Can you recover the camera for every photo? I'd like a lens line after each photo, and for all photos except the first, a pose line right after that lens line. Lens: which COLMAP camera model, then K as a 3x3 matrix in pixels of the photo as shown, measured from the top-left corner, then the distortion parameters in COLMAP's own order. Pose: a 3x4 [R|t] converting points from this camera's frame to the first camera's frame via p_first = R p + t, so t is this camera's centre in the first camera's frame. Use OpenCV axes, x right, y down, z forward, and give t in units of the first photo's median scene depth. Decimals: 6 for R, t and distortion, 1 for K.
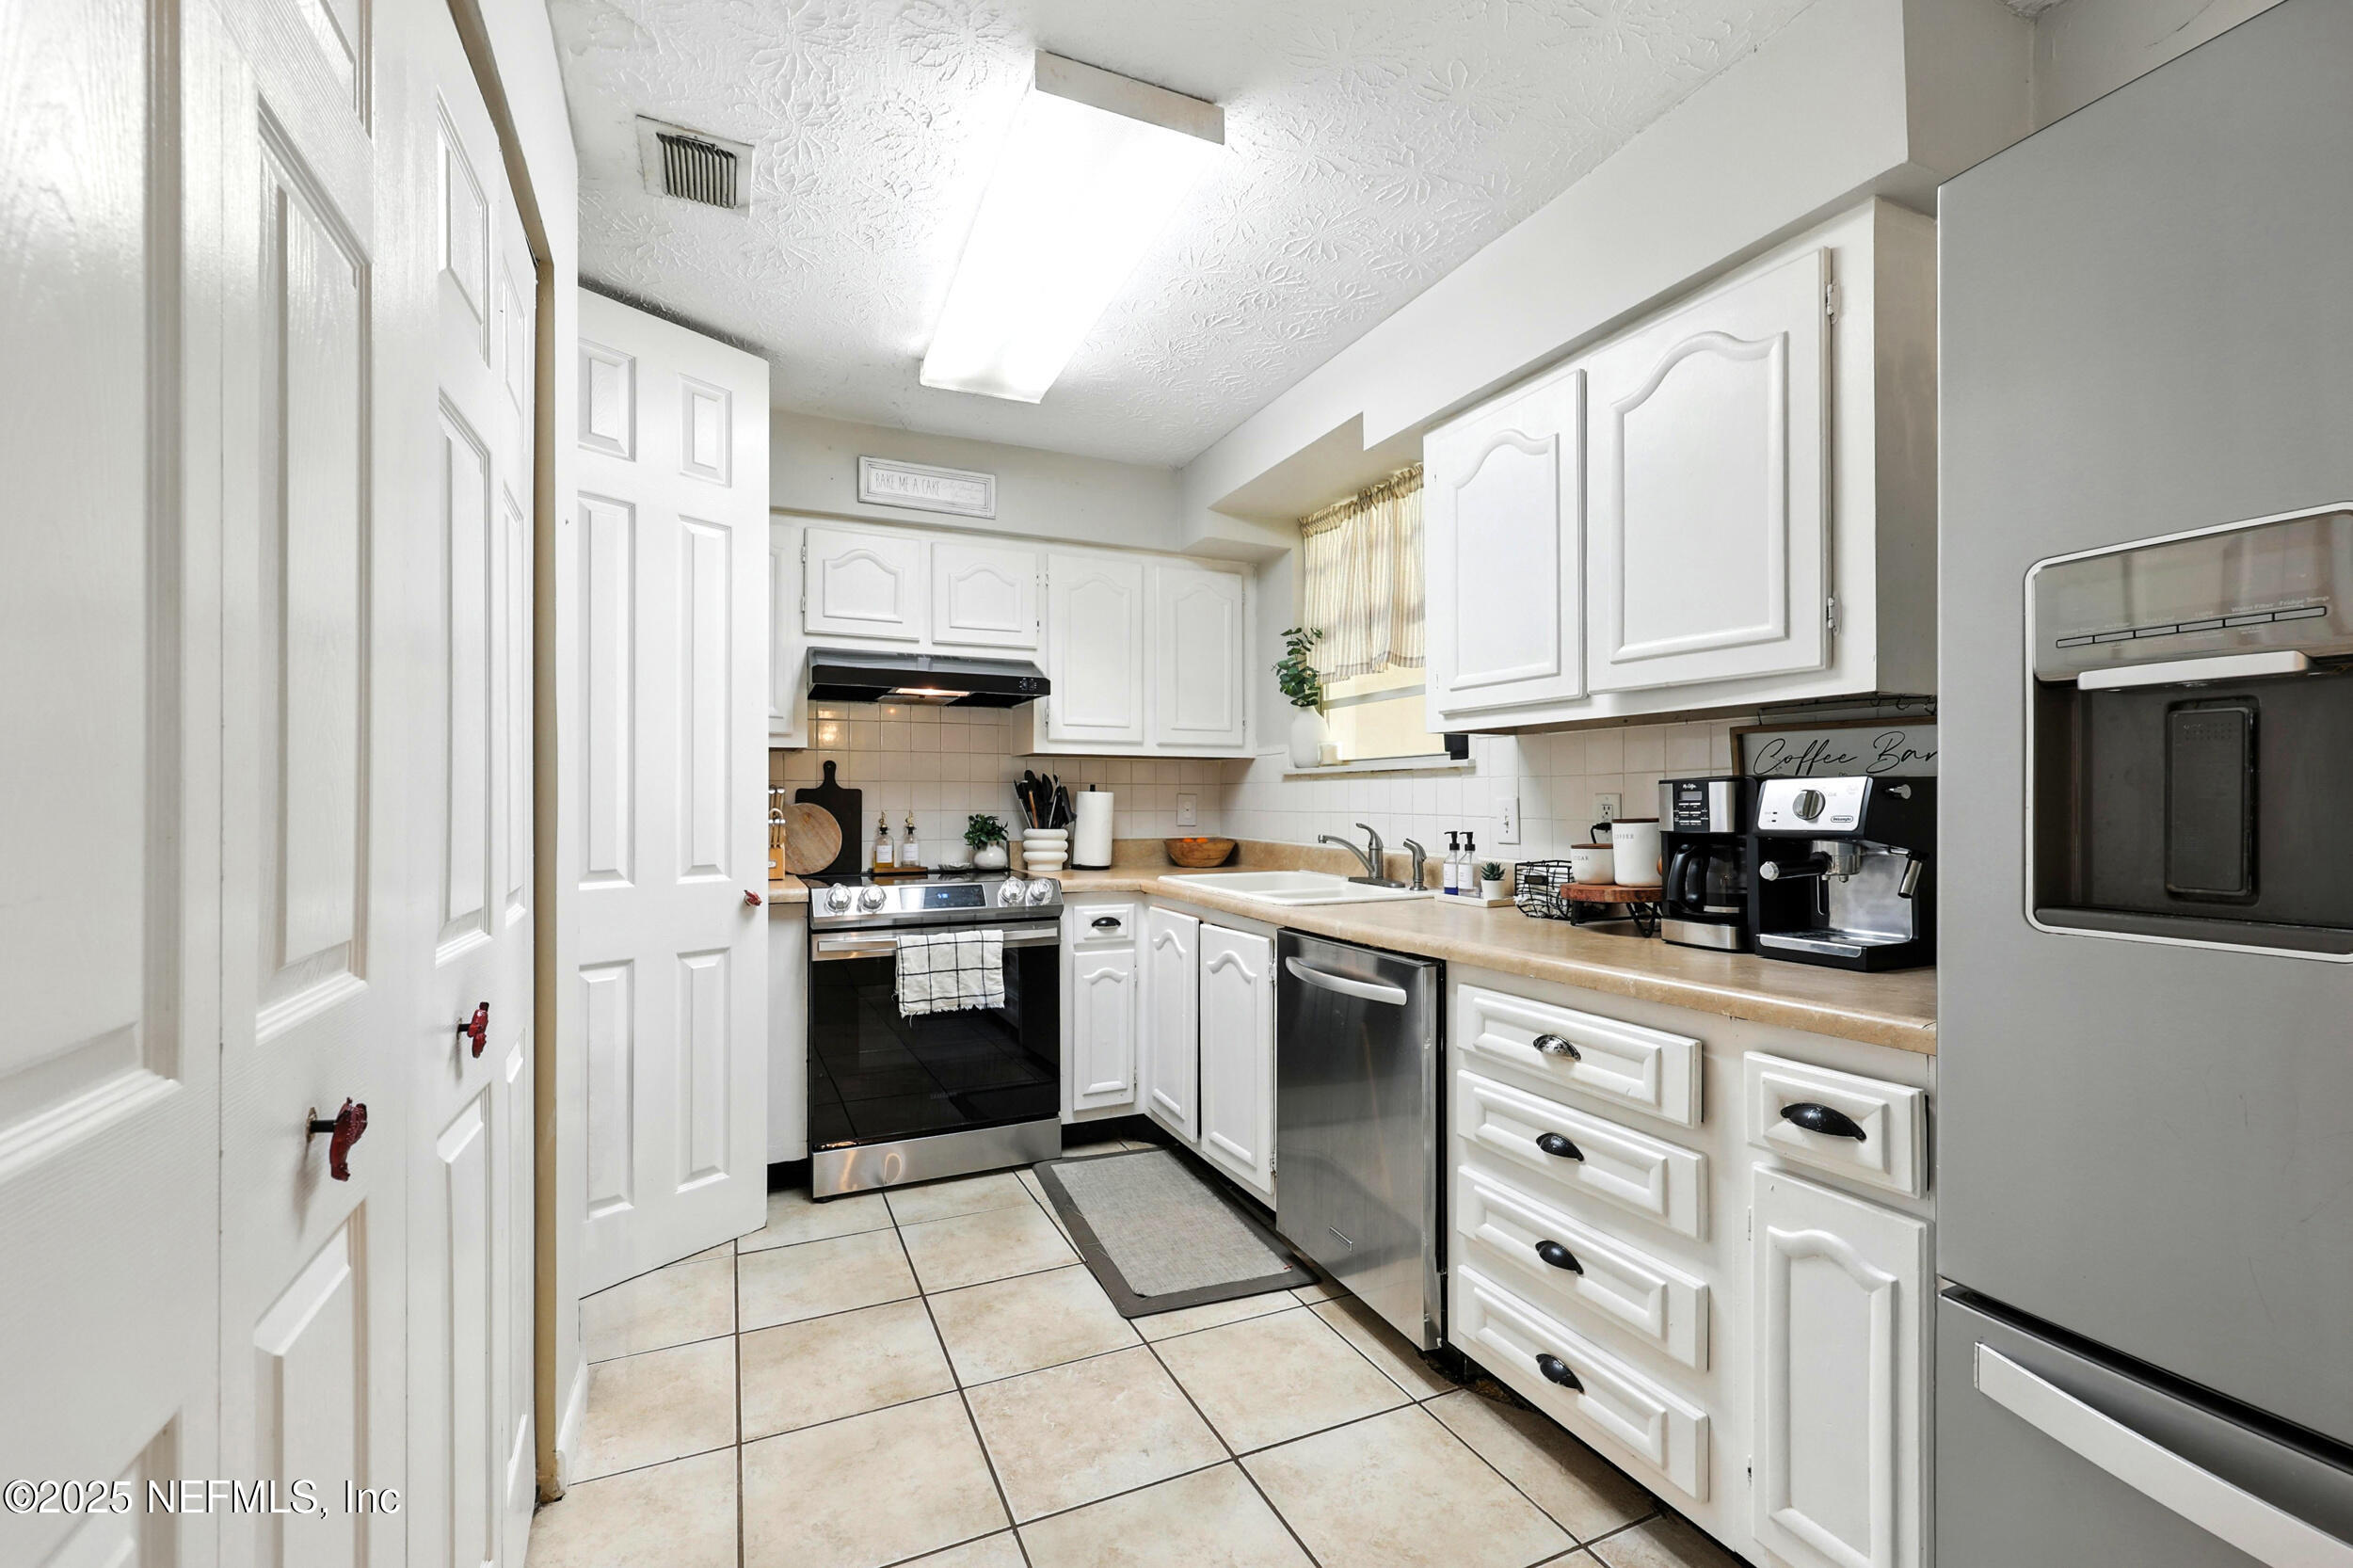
lens RADIAL K [[1012.6, 0, 1176.5], [0, 1012.6, 784.0], [0, 0, 1]] dist [-0.000907, 0.000079]
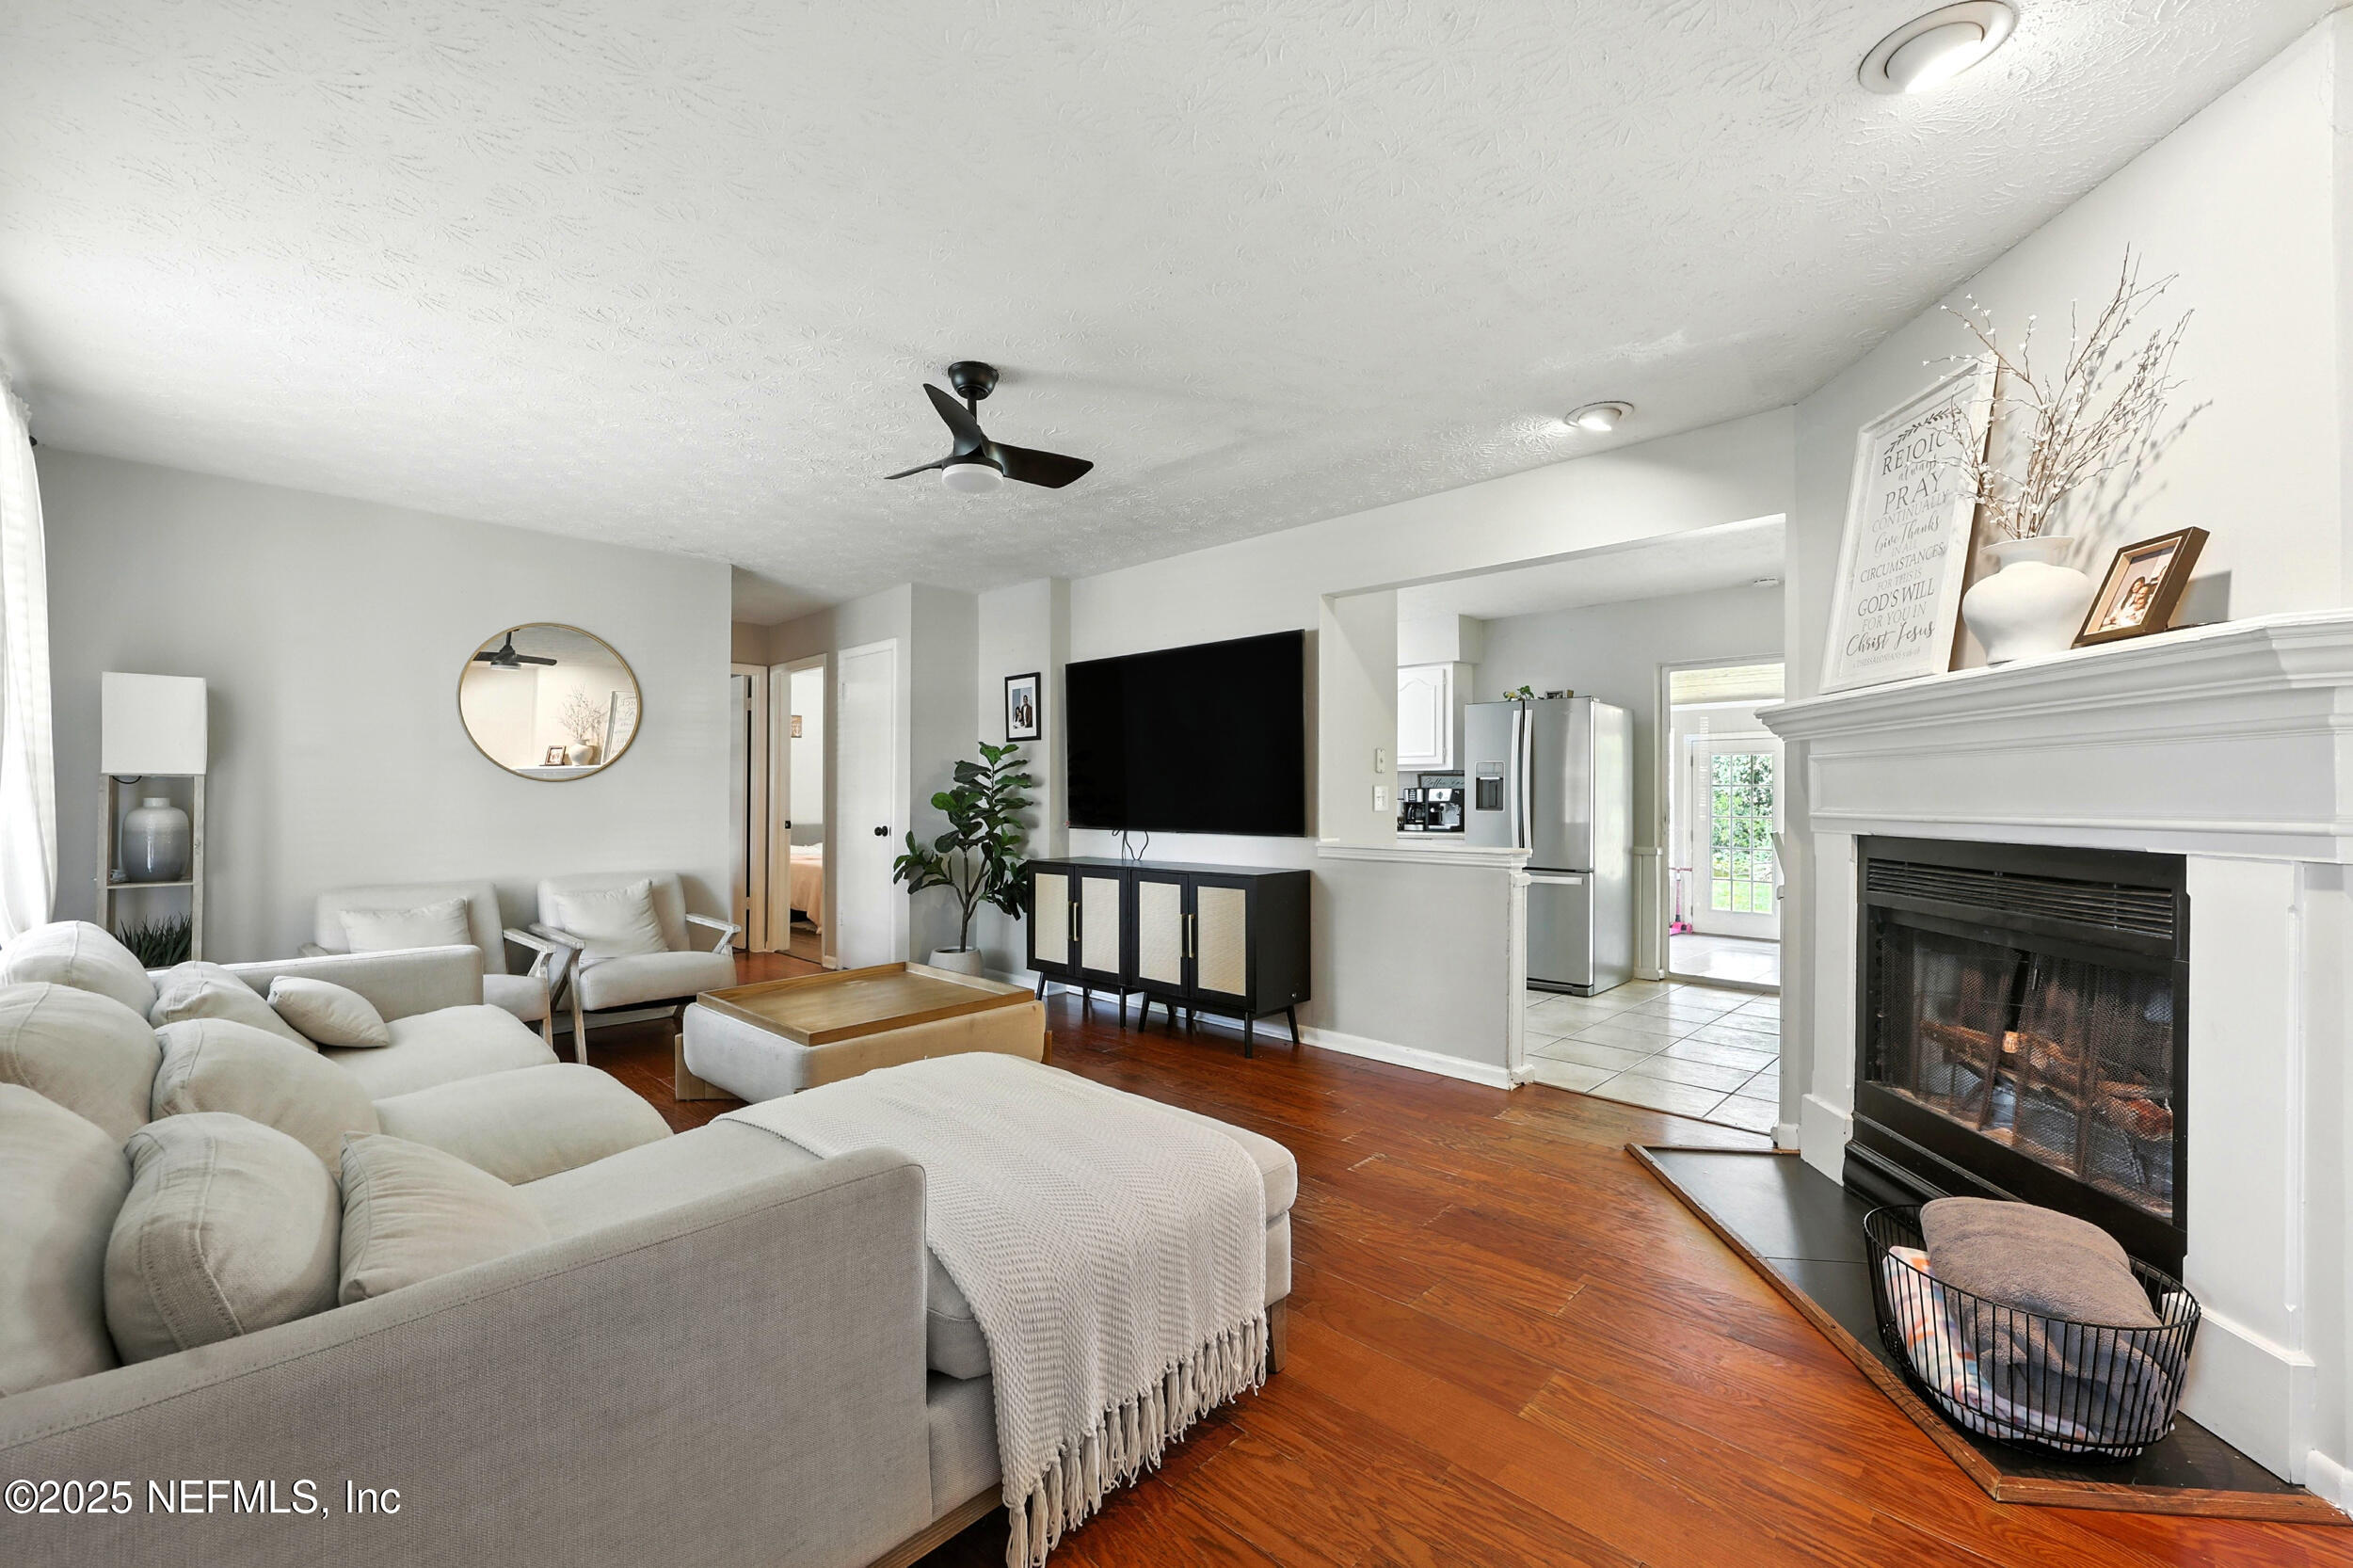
lens RADIAL K [[944.3, 0, 1176.5], [0, 944.3, 784.0], [0, 0, 1]] dist [-0.000134, 0.000225]
pose [[0.936916, 0.004071, 0.349531, -1.843657], [-0.004547, 0.999990, 0.000542, -0.023891], [-0.349525, -0.002097, 0.936925, -2.394376]]
